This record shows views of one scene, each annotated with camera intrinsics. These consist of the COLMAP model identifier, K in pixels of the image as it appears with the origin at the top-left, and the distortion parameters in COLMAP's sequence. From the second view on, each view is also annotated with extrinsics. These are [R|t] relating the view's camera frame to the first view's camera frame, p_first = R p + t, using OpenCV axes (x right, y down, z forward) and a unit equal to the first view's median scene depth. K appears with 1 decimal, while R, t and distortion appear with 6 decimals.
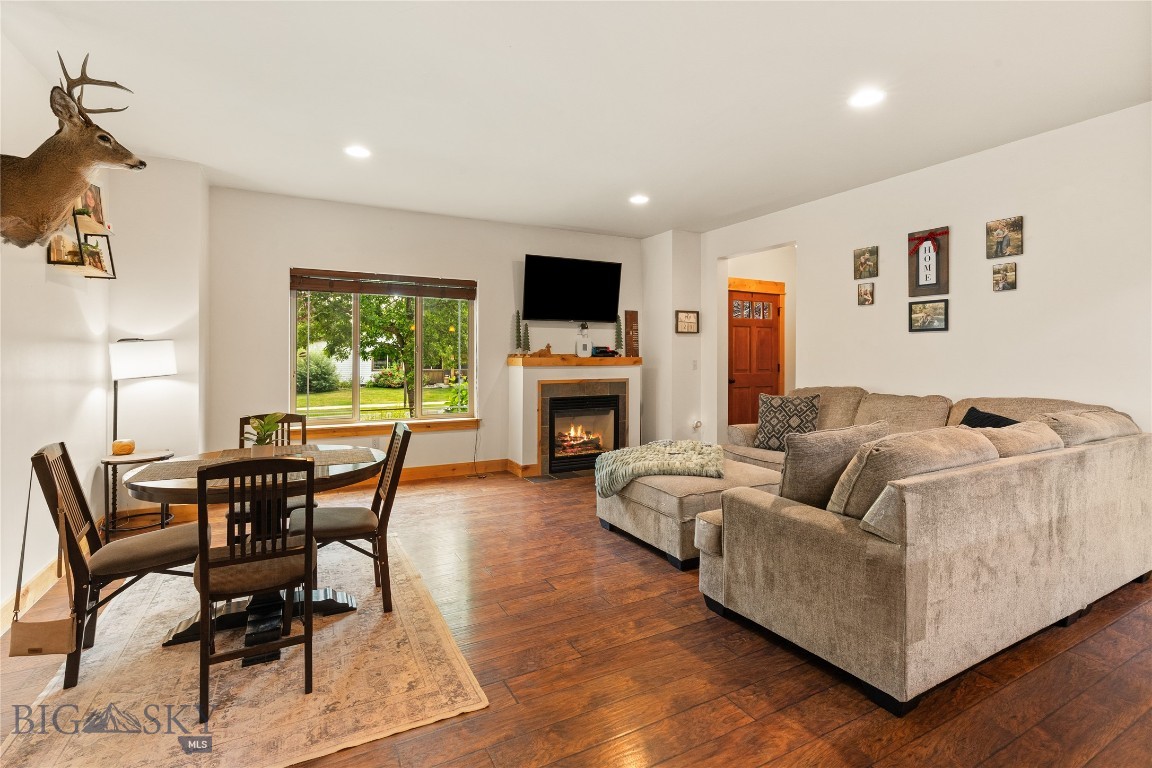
lens RADIAL K [[539.7, 0, 571.4], [0, 539.7, 355.8], [0, 0, 1]] dist [-0.011494, 0.005514]
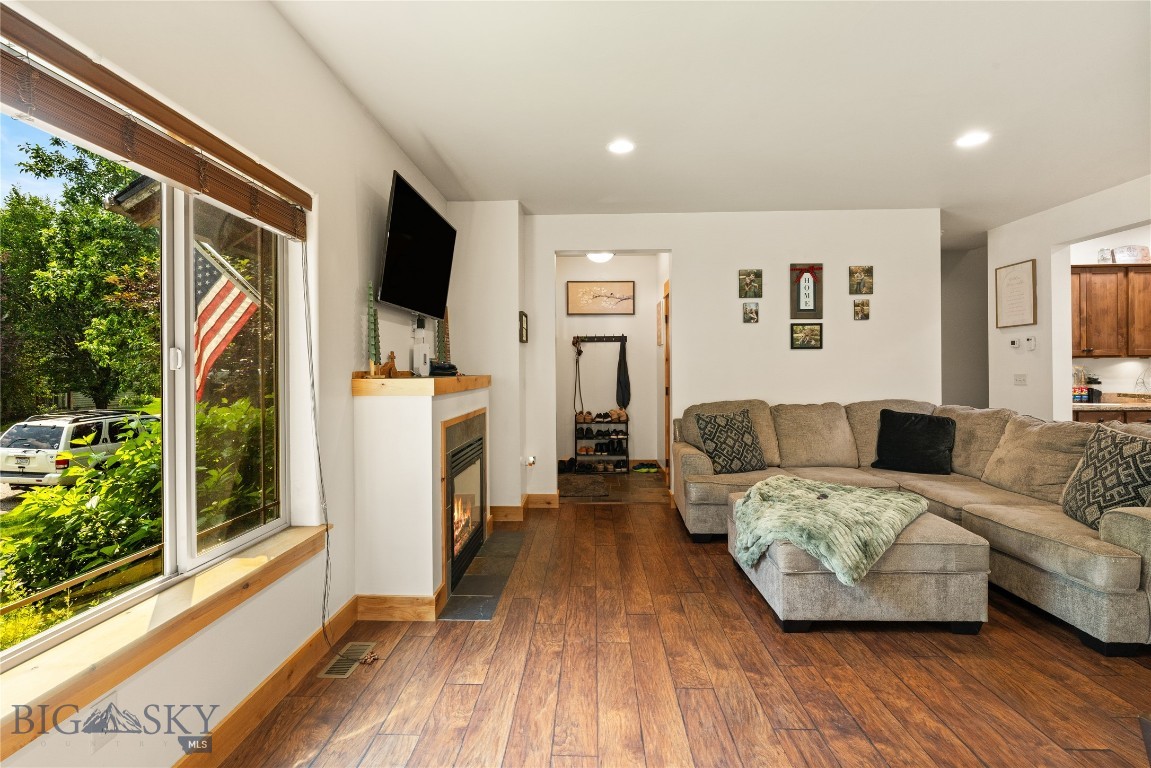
lens RADIAL K [[539.3, 0, 570.1], [0, 539.3, 363.4], [0, 0, 1]] dist [-0.011494, 0.005514]
pose [[0.495193, 0.005358, 0.868766, -0.607154], [0.008790, 0.999899, -0.011177, -0.005353], [-0.868738, 0.013171, 0.495096, 0.849077]]
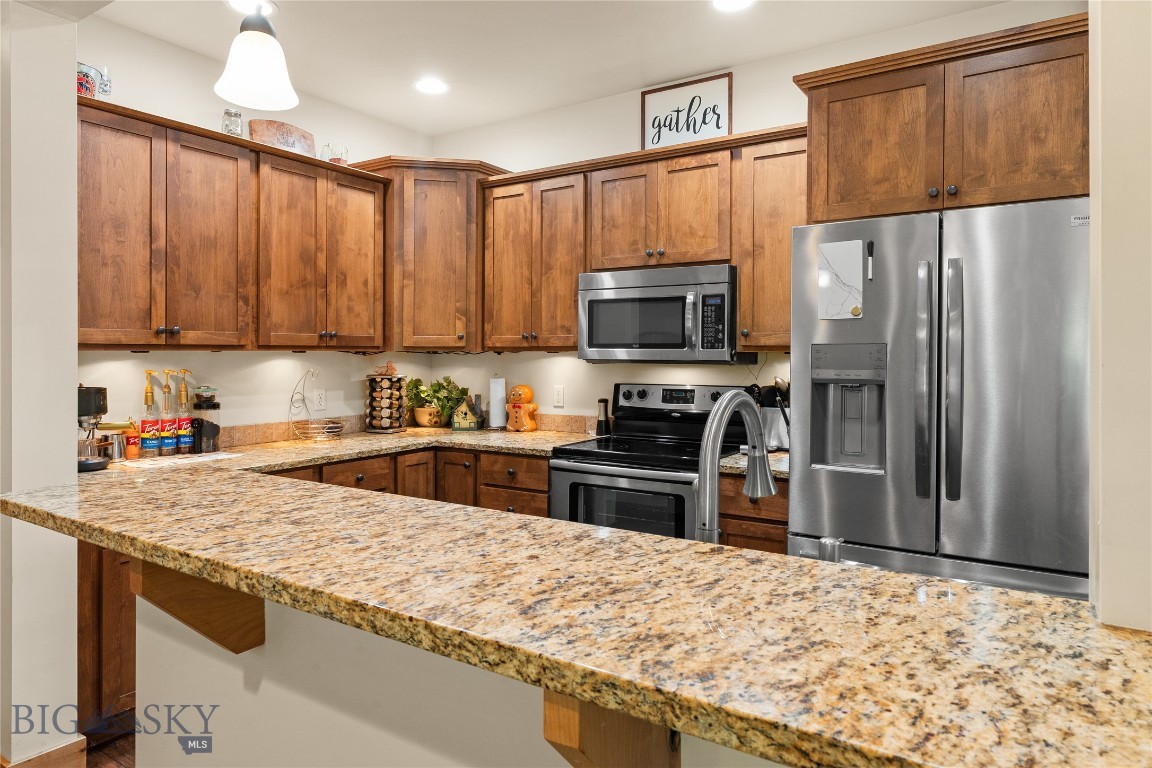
lens RADIAL K [[700.1, 0, 567.3], [0, 700.1, 362.2], [0, 0, 1]] dist [0.002367, -0.003580]
pose [[-0.474692, -0.008918, 0.880107, 0.296534], [0.000181, 0.999948, 0.010229, -0.016019], [-0.880152, 0.005015, -0.474665, 0.405630]]
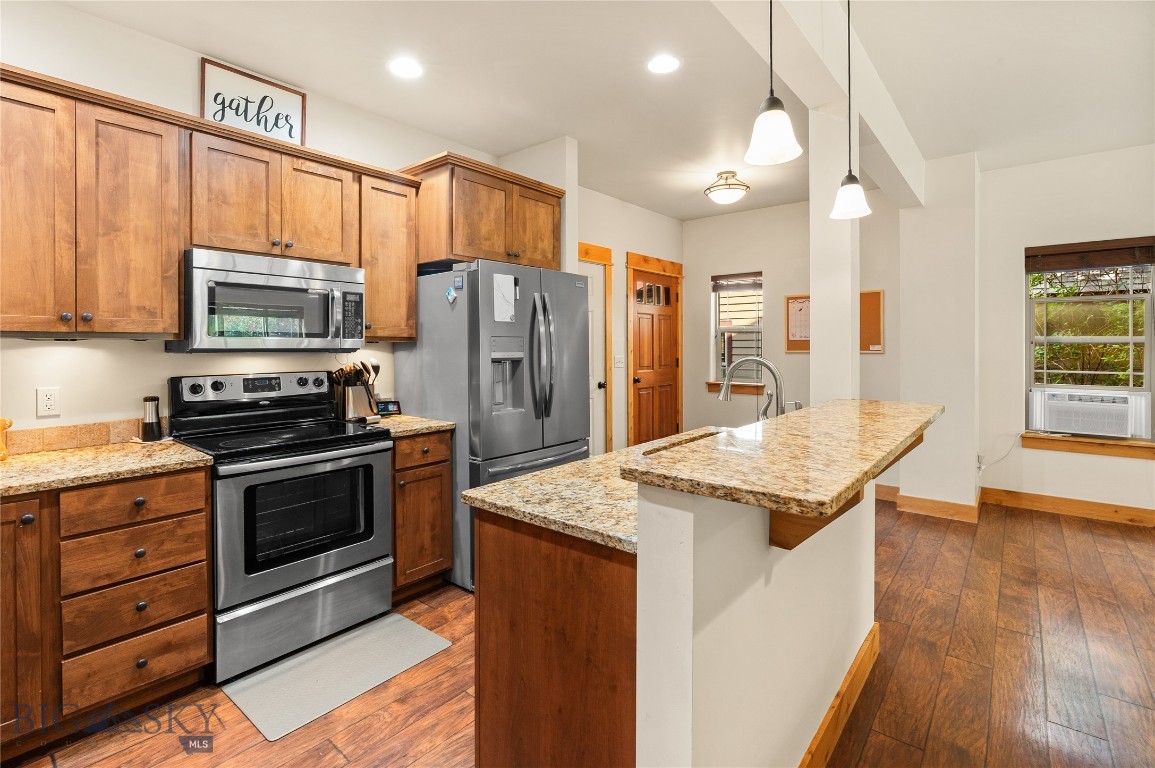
lens RADIAL K [[541.2, 0, 581.2], [0, 541.2, 348.0], [0, 0, 1]] dist [-0.011494, 0.005514]
pose [[-0.925452, 0.005344, -0.378828, 0.851994], [0.003662, 0.999980, 0.005160, -0.013293], [0.378848, 0.003388, -0.925453, 0.639977]]
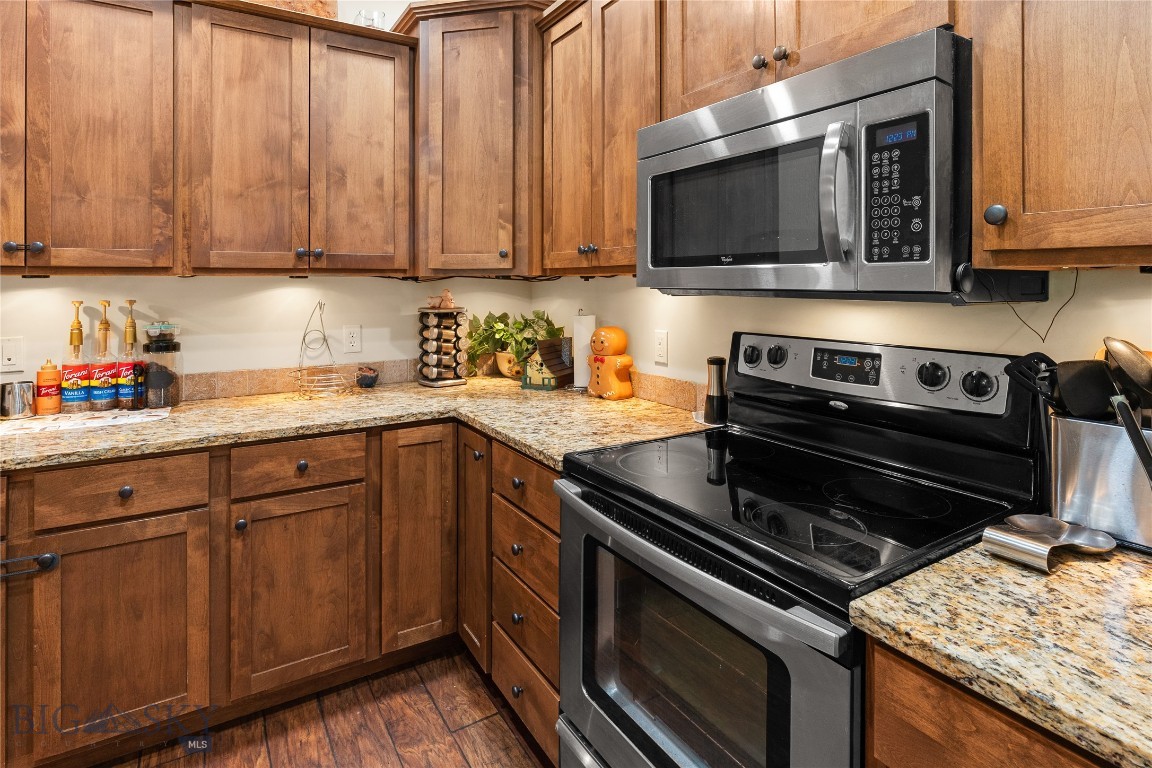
lens RADIAL K [[583.5, 0, 576.4], [0, 583.5, 281.2], [0, 0, 1]] dist [-0.008119, -0.003916]
pose [[-0.054355, 0.004448, 0.998512, 0.642074], [0.001092, 0.999990, -0.004395, -0.013711], [-0.998521, 0.000851, -0.054359, 0.066970]]
